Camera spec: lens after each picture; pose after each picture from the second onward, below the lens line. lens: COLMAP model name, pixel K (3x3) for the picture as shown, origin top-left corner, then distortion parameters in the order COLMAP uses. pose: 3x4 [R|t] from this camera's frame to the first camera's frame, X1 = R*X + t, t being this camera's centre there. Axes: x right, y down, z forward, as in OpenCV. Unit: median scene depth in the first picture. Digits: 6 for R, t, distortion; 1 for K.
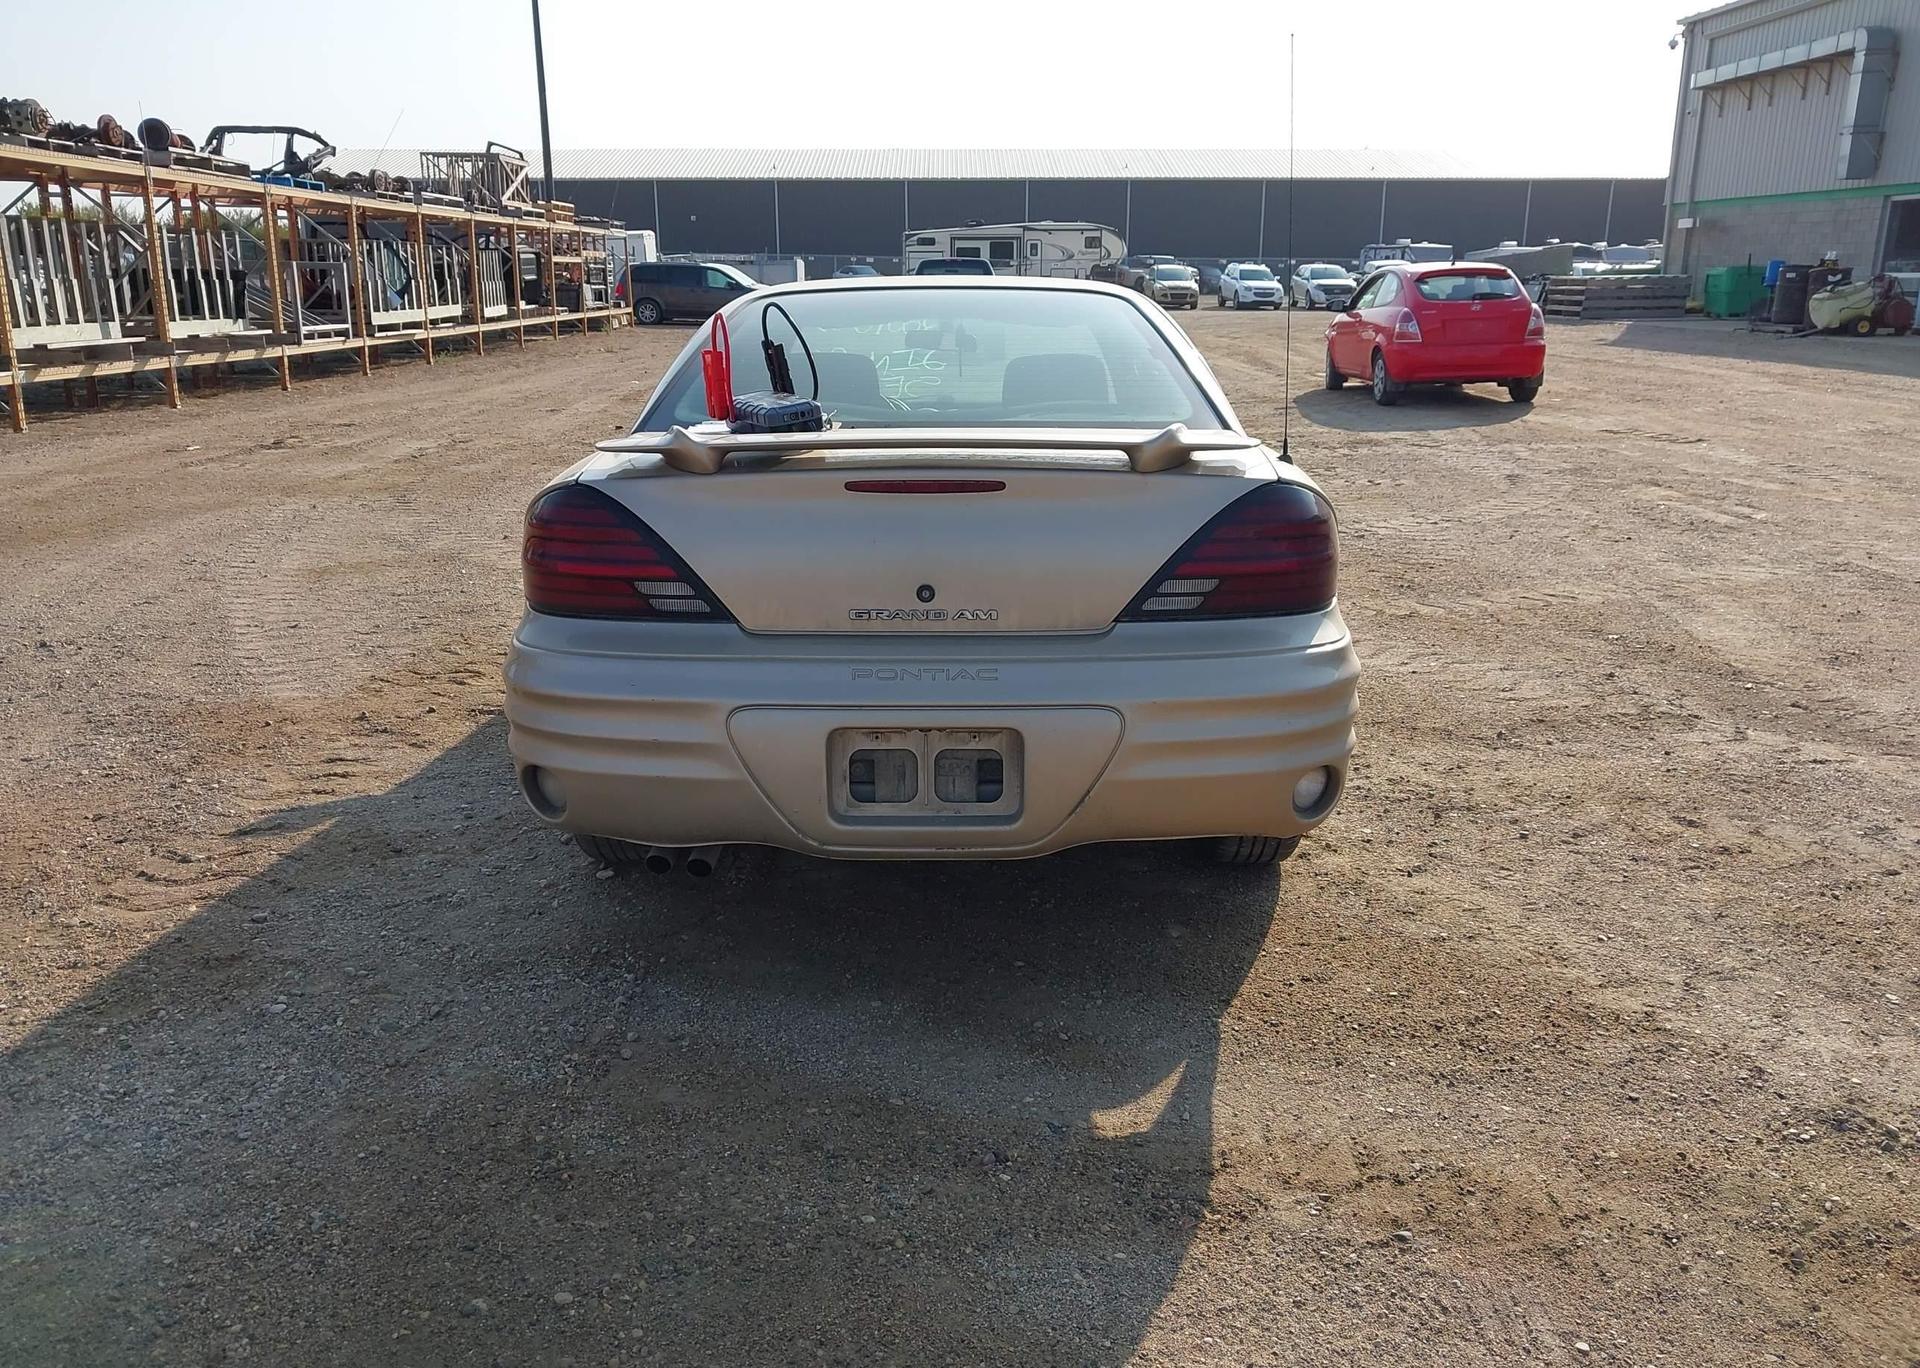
lens RADIAL K [[1519.3, 0, 946.0], [0, 1519.3, 677.2], [0, 0, 1]] dist [0.012835, -0.003880]
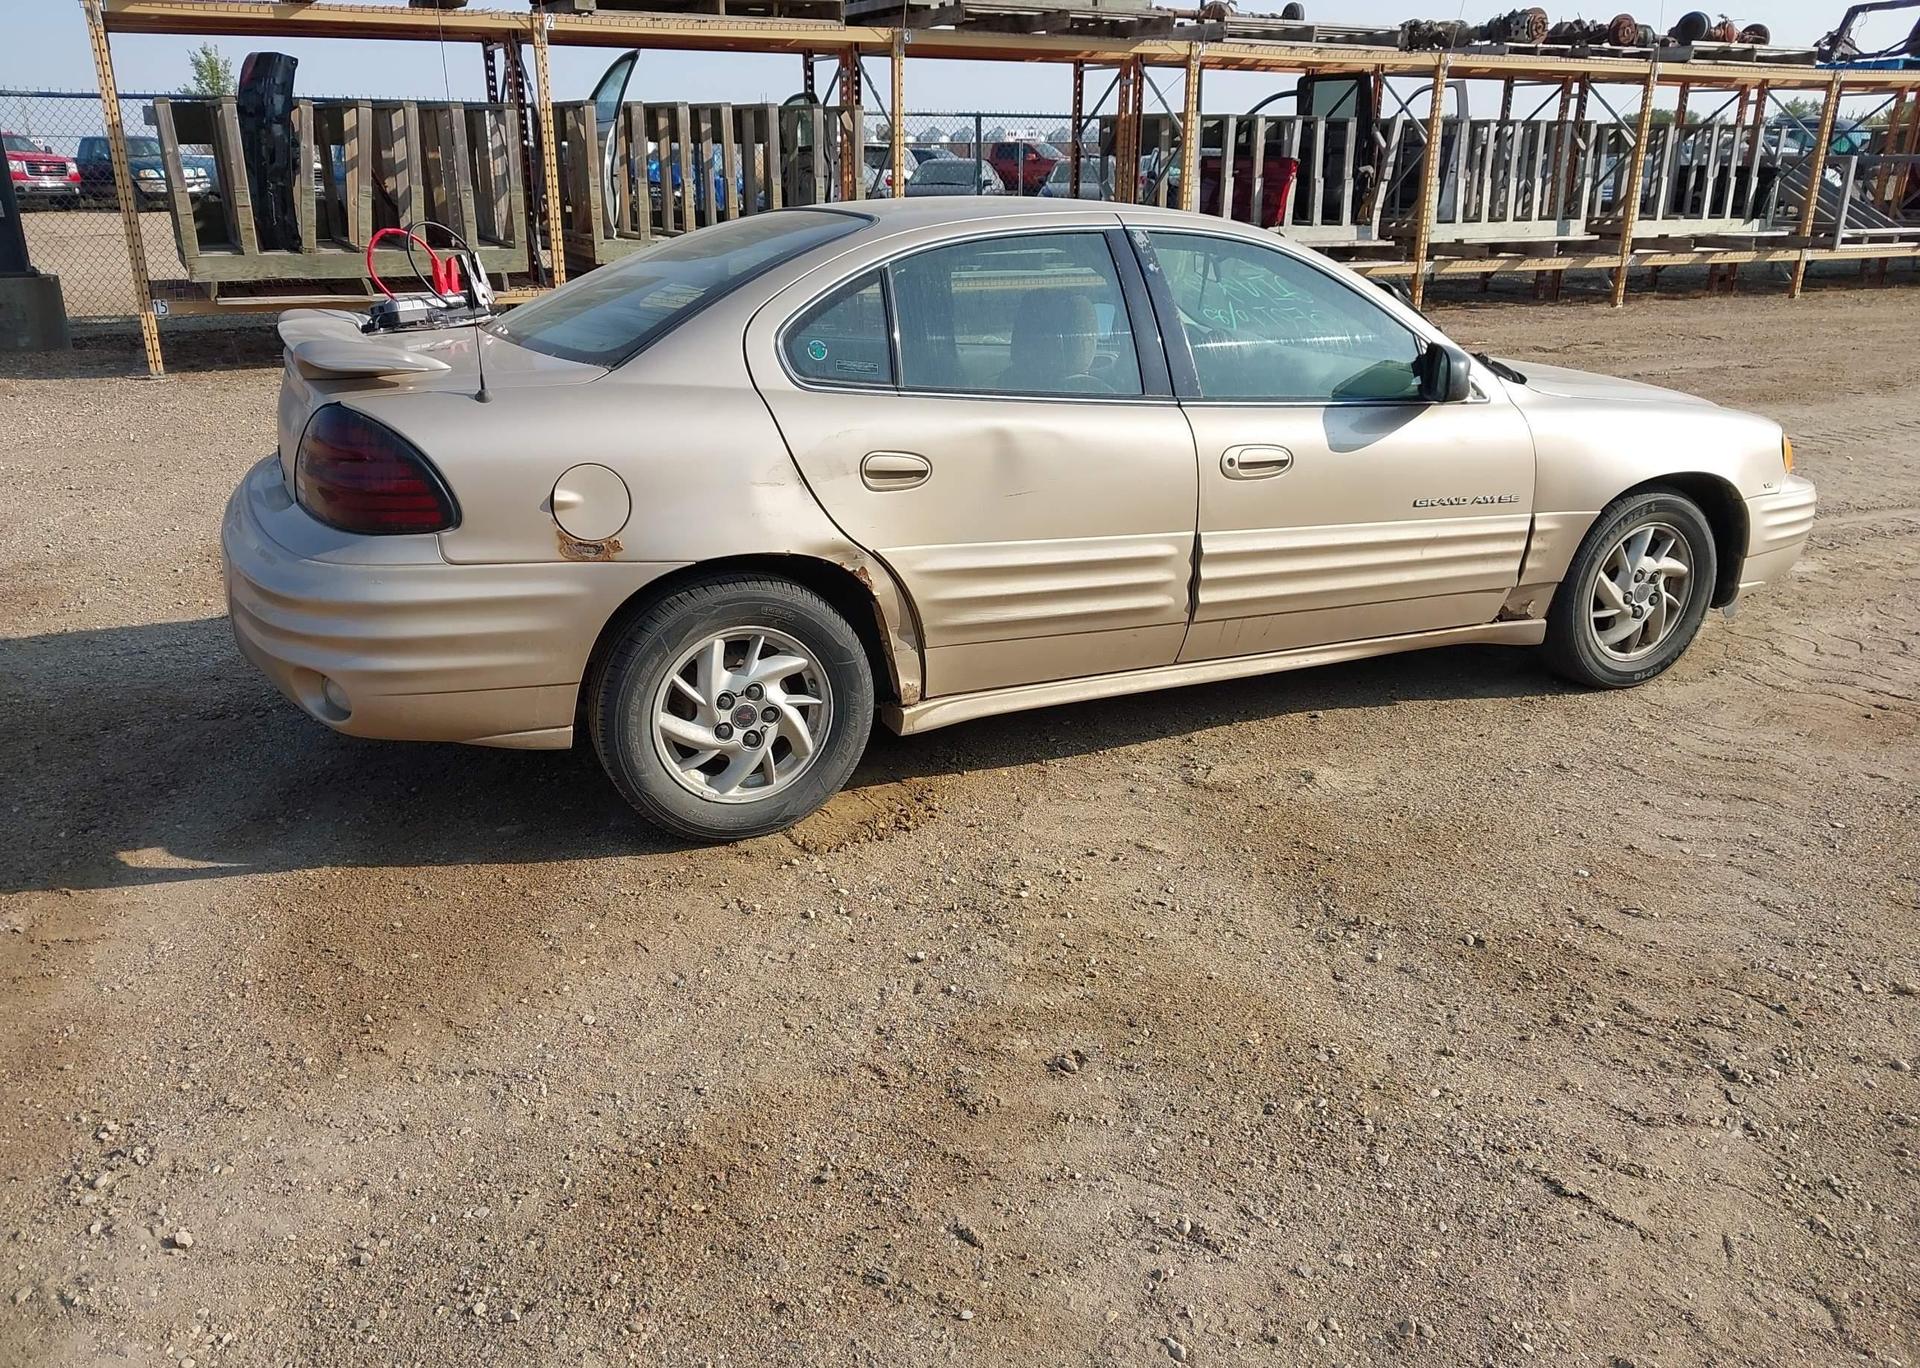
lens RADIAL K [[1519.3, 0, 946.2], [0, 1519.3, 677.8], [0, 0, 1]] dist [0.012835, -0.003880]
pose [[0.429891, 0.286095, -0.856355, 0.240796], [-0.228854, 0.952023, 0.203172, -0.045358], [0.873395, 0.108638, 0.474740, 0.154660]]
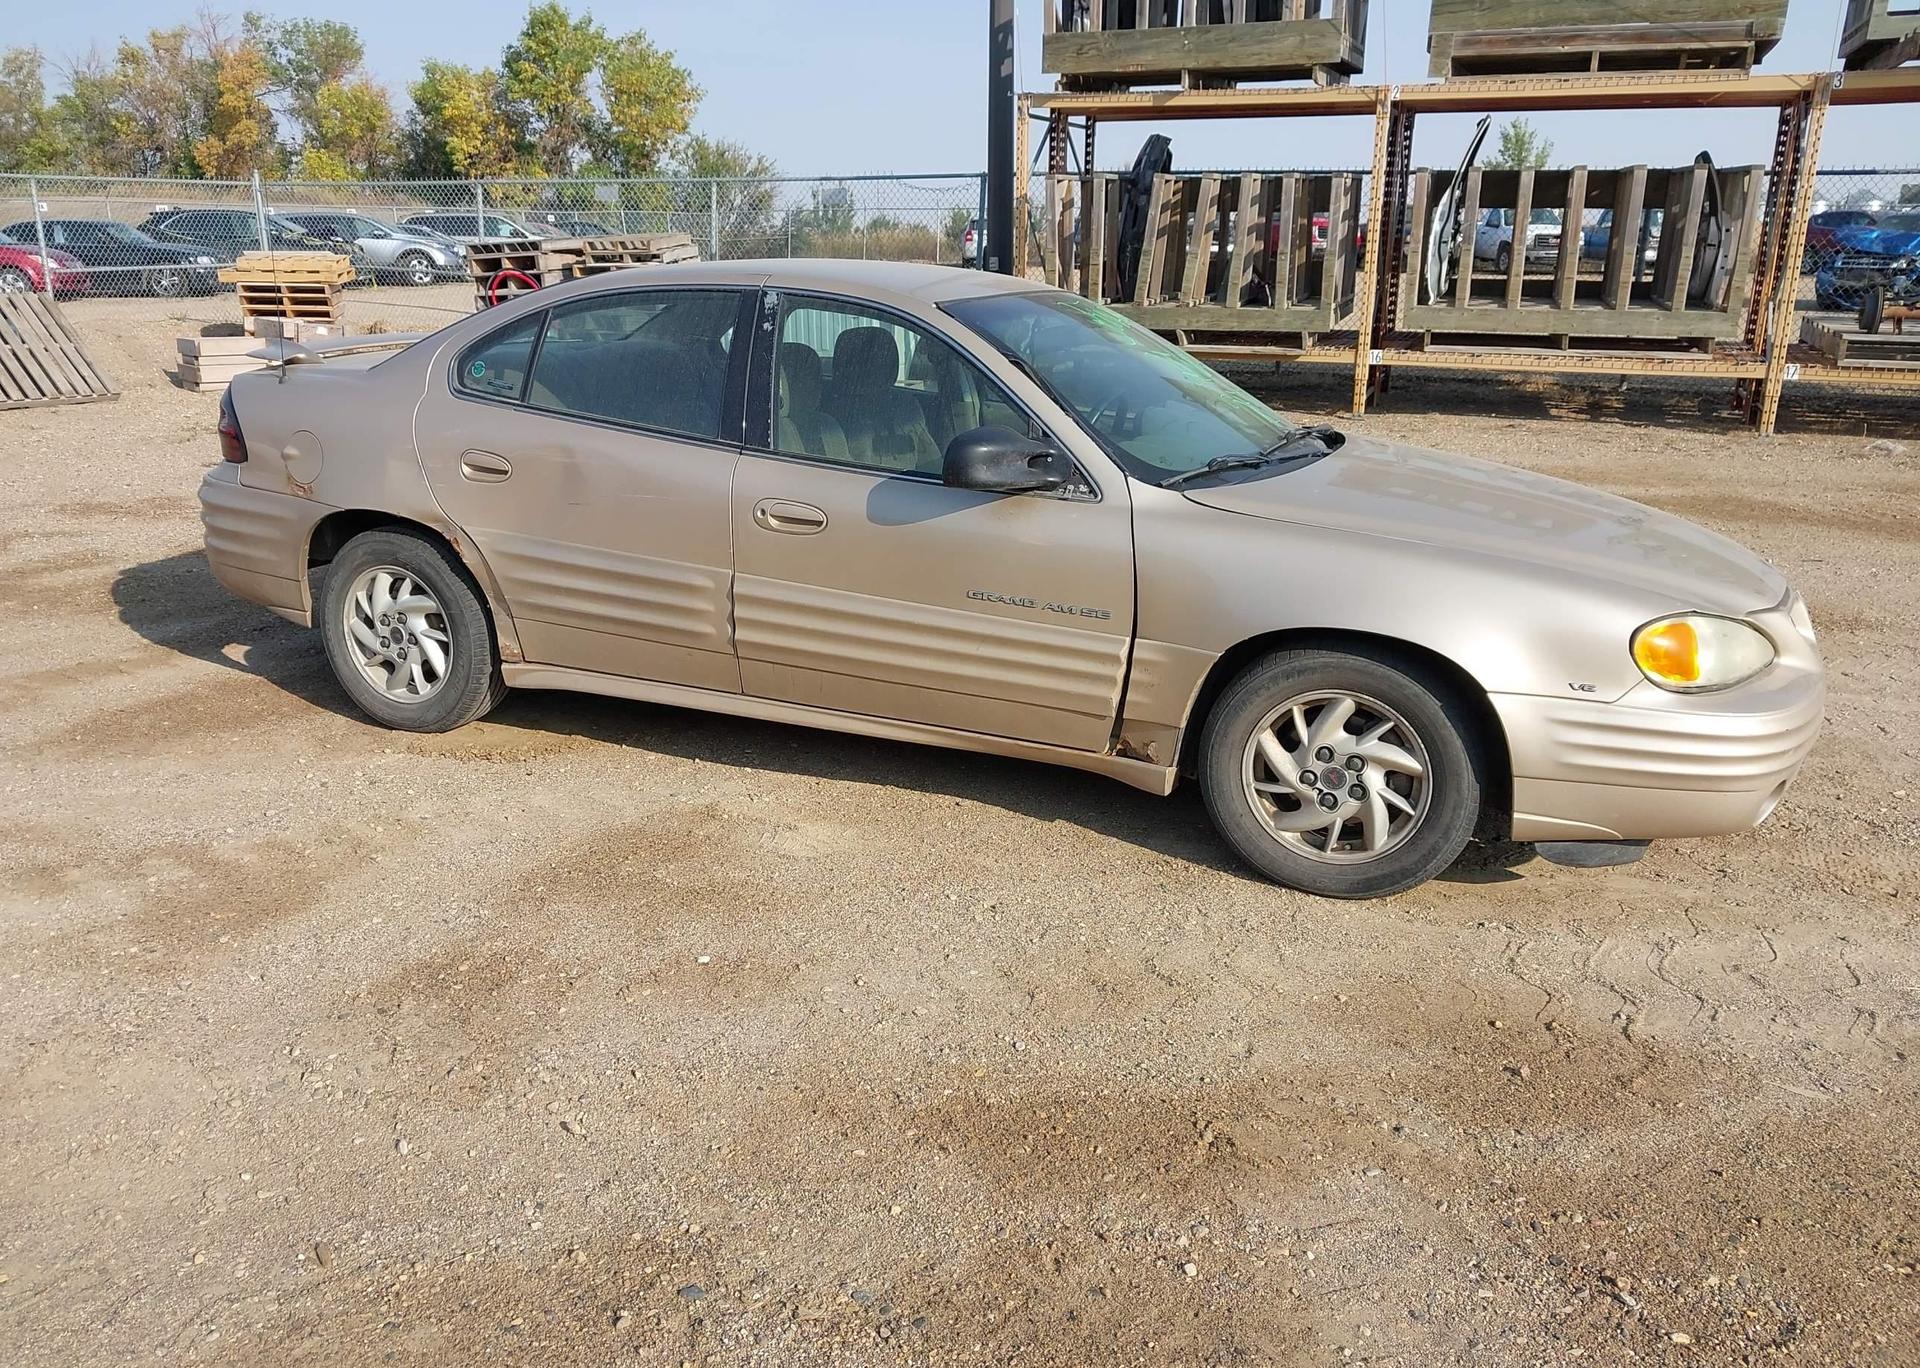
lens RADIAL K [[1519.3, 0, 952.7], [0, 1519.3, 686.8], [0, 0, 1]] dist [0.012835, -0.003880]
pose [[-0.380039, 0.263700, -0.886585, 0.262859], [-0.243727, 0.896079, 0.370999, -0.111733], [0.892282, 0.357079, -0.276274, 0.402615]]
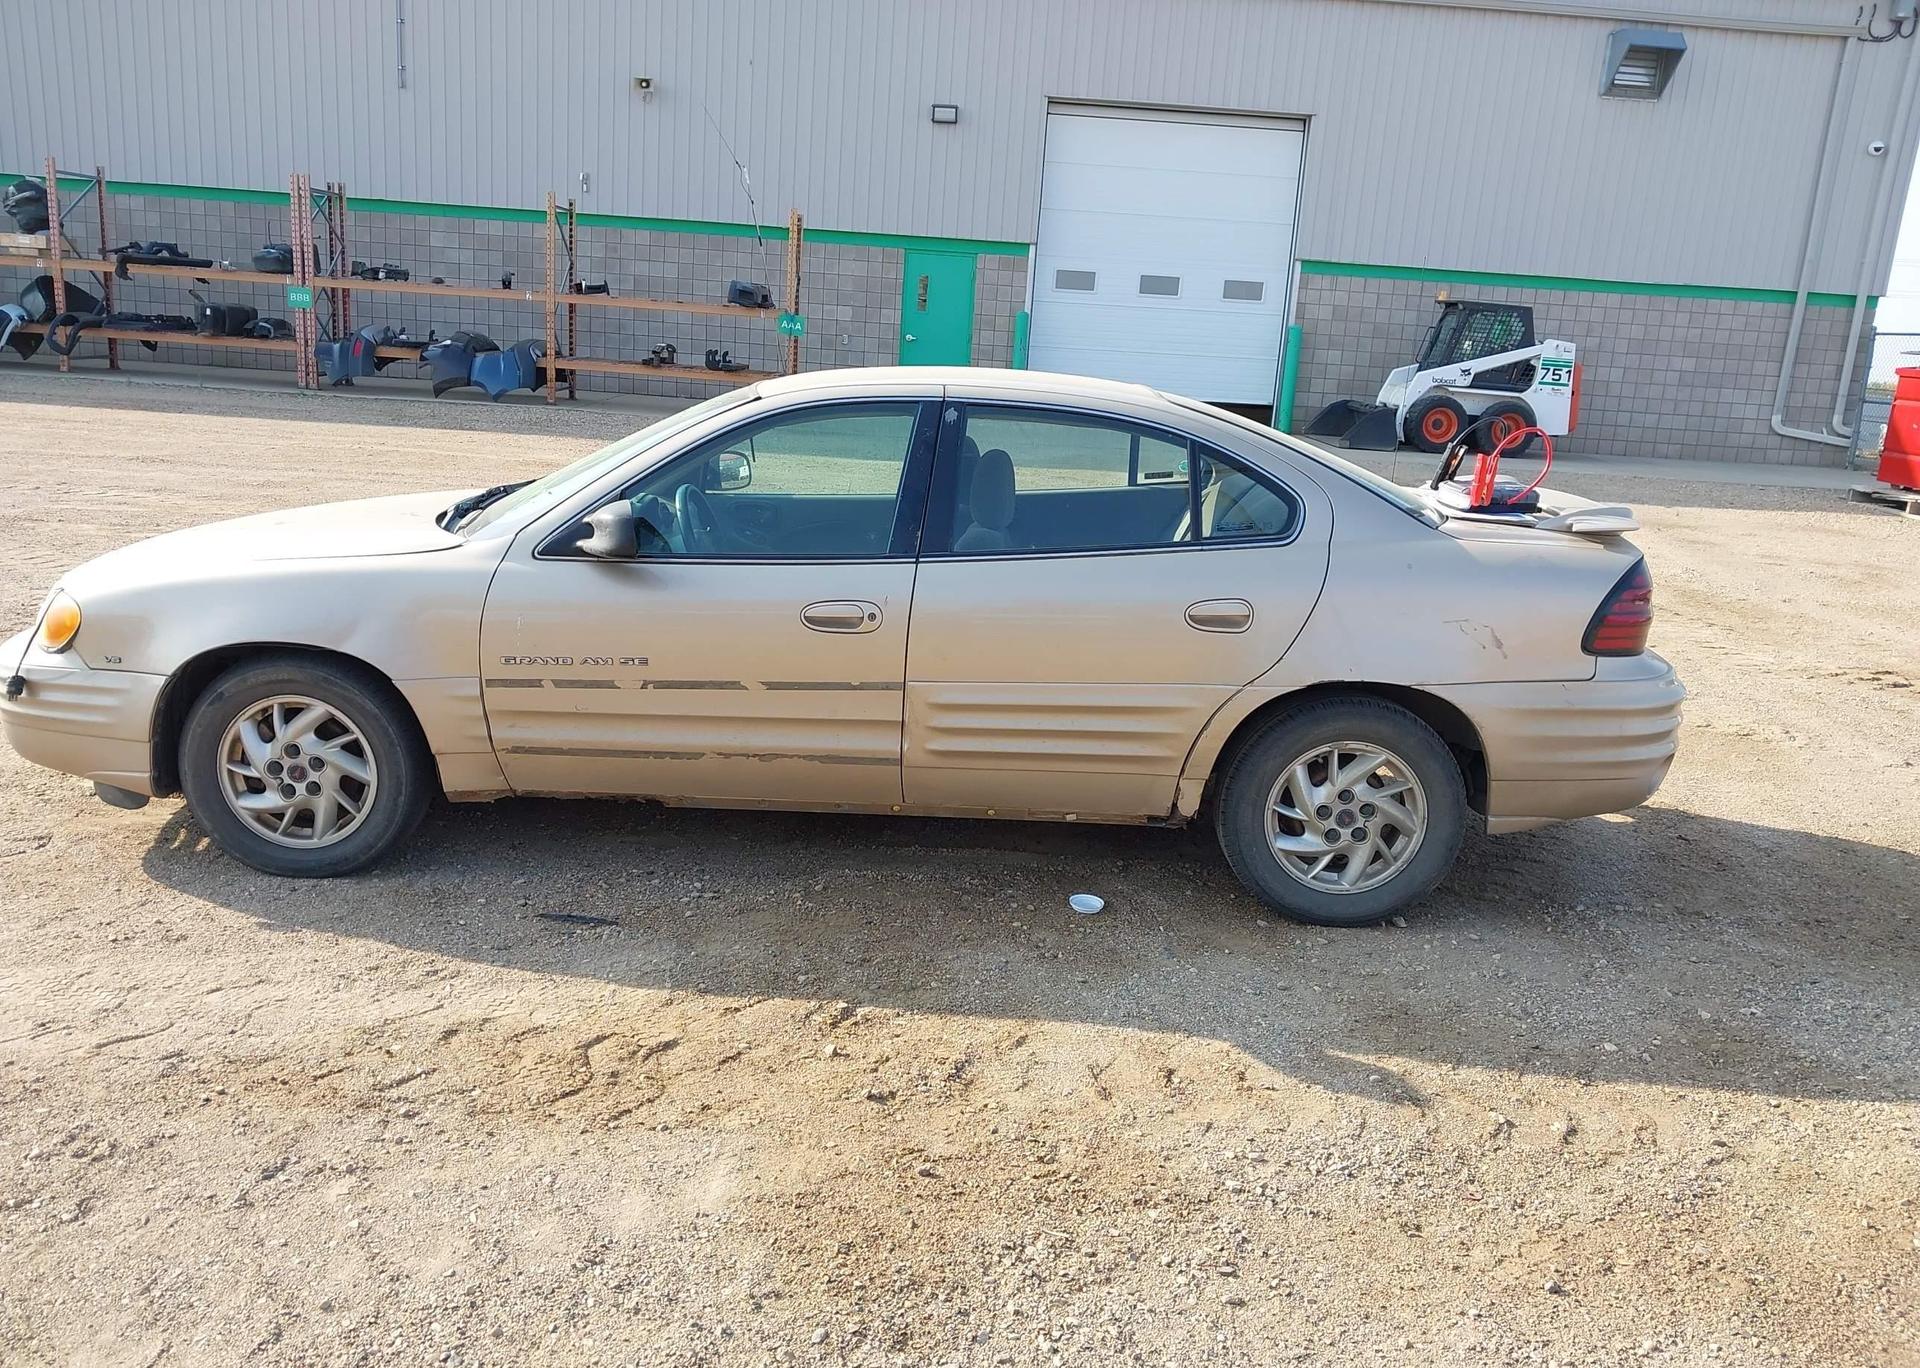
lens RADIAL K [[1519.3, 0, 931.5], [0, 1519.3, 671.6], [0, 0, 1]] dist [0.012835, -0.003880]
pose [[-0.004022, -0.217521, 0.976047, -0.288263], [0.200757, 0.956008, 0.213882, -0.080447], [-0.979633, 0.196808, 0.039824, 0.283207]]
